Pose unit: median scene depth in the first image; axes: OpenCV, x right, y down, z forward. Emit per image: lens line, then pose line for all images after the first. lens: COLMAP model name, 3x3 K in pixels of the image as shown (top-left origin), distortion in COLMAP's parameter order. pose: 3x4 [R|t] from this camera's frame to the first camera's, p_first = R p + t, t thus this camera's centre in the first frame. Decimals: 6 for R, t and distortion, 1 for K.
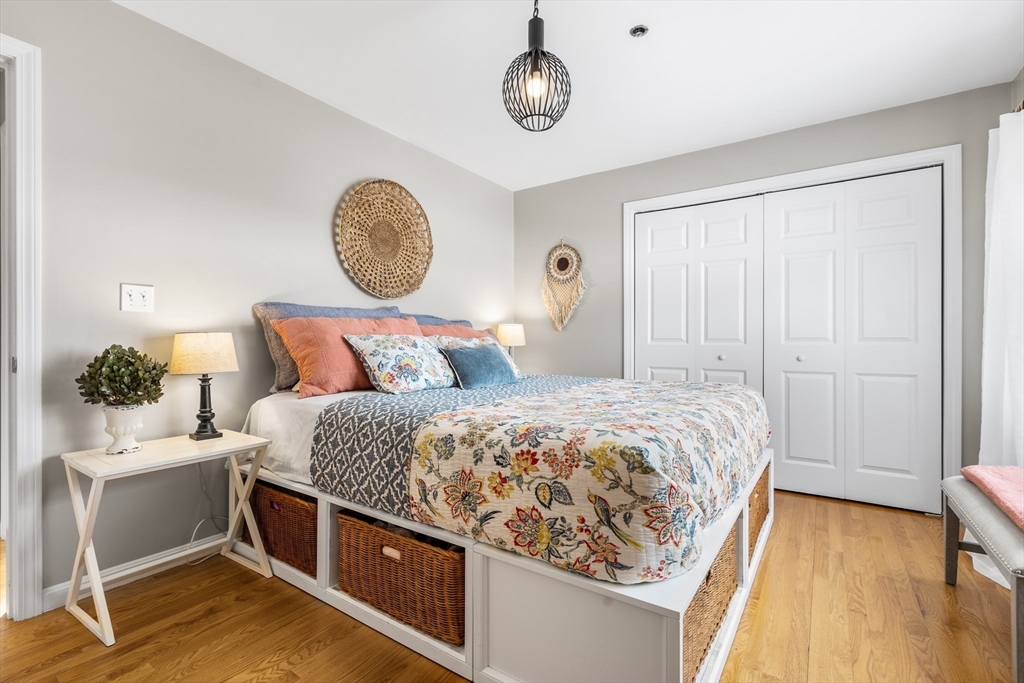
lens RADIAL K [[464.4, 0, 510.1], [0, 464.4, 339.6], [0, 0, 1]] dist [0.003875, -0.002520]
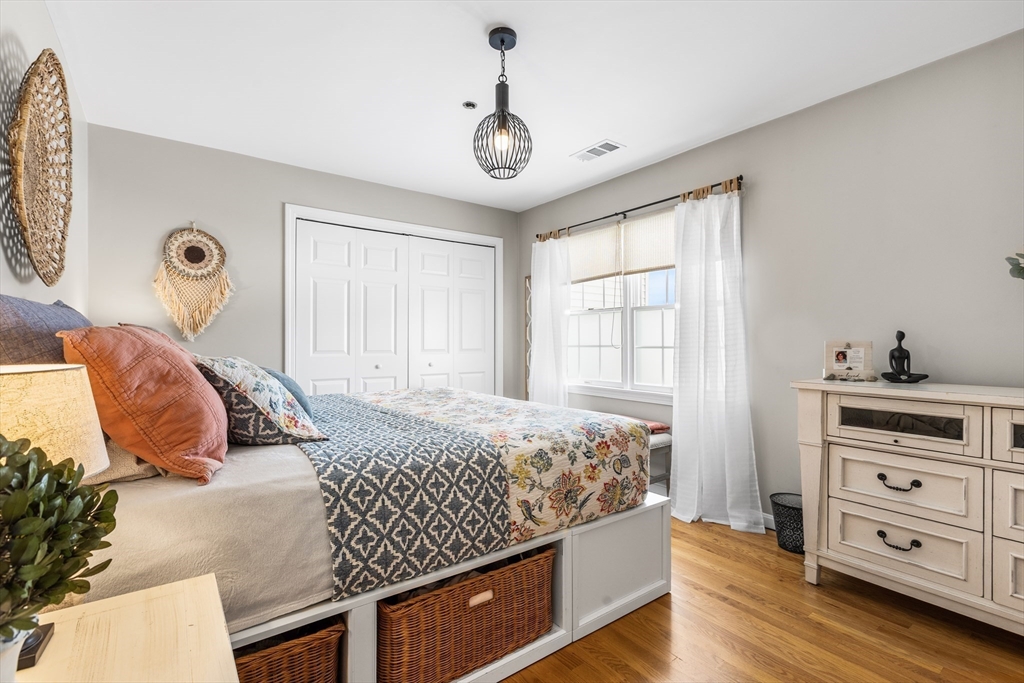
lens RADIAL K [[464.4, 0, 508.7], [0, 464.4, 344.5], [0, 0, 1]] dist [0.003875, -0.002520]
pose [[0.327948, -0.005212, 0.944681, -1.170369], [-0.000894, 0.999983, 0.005828, -0.050936], [-0.944695, -0.002756, 0.327937, 0.689200]]
